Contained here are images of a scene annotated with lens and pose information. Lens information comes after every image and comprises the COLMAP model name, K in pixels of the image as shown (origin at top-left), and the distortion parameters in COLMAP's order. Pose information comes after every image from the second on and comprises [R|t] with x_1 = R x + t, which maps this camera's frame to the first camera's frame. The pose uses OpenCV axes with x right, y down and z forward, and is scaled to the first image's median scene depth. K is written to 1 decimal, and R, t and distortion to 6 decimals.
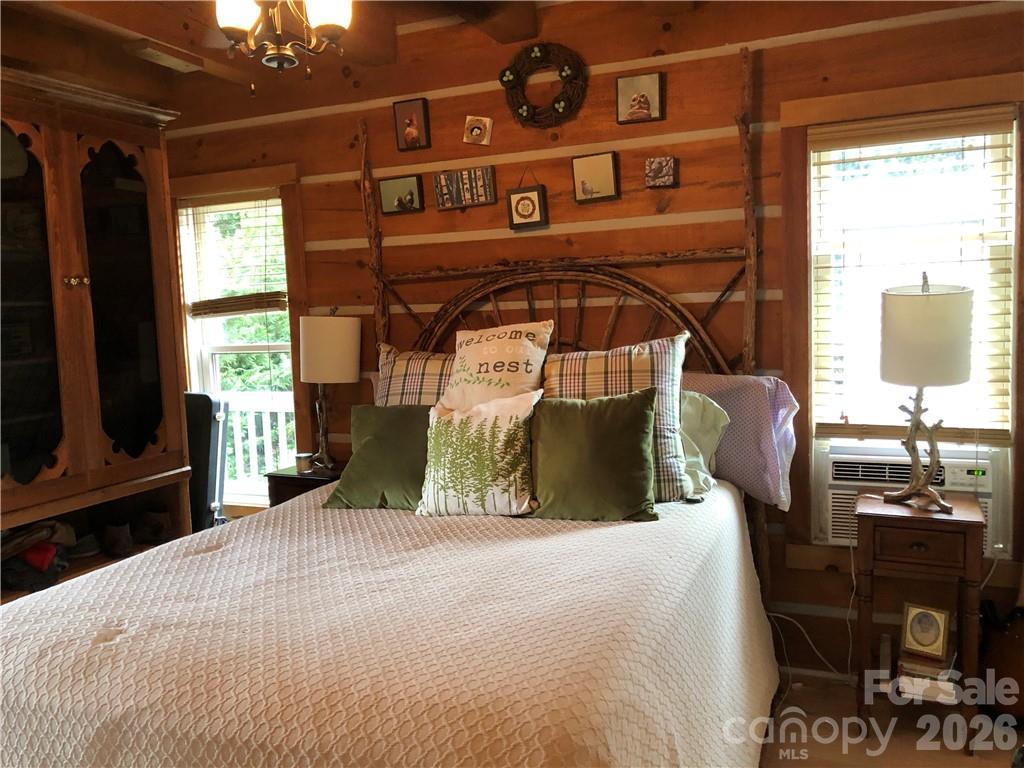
lens RADIAL K [[844.9, 0, 515.6], [0, 844.9, 381.1], [0, 0, 1]] dist [0.034620, -0.034844]
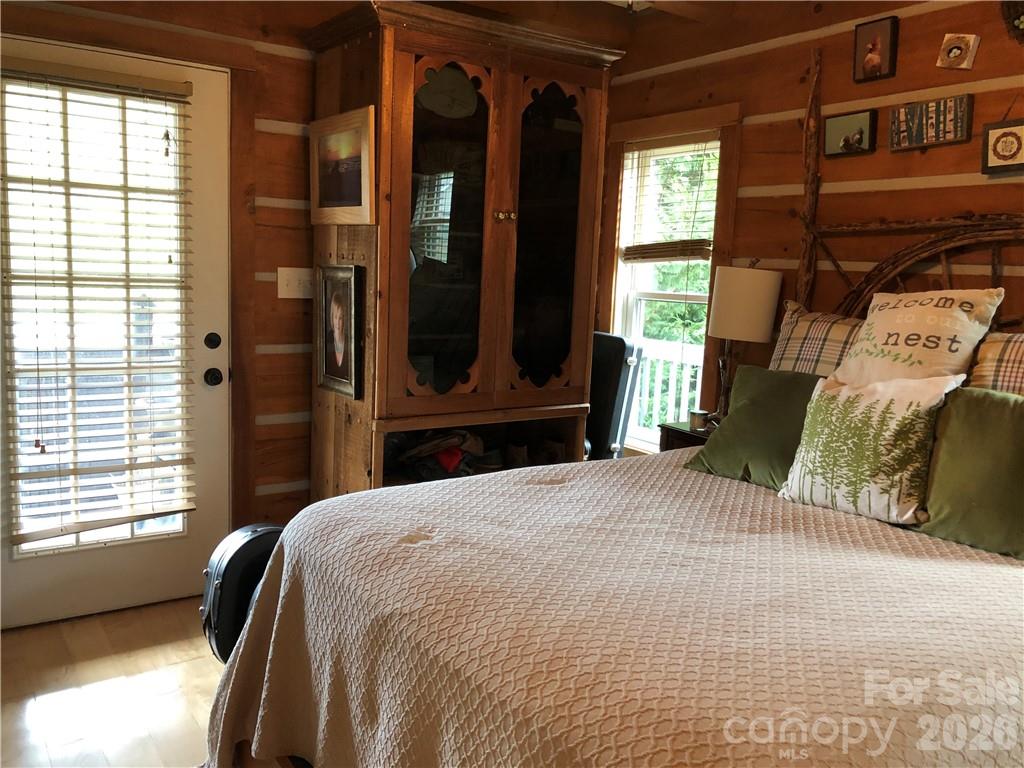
lens RADIAL K [[844.9, 0, 518.1], [0, 844.9, 377.5], [0, 0, 1]] dist [0.034620, -0.034844]
pose [[0.836771, 0.143114, -0.528519, 0.093228], [-0.122118, 0.989704, 0.074653, 0.003759], [0.533762, 0.002074, 0.845632, 0.104463]]
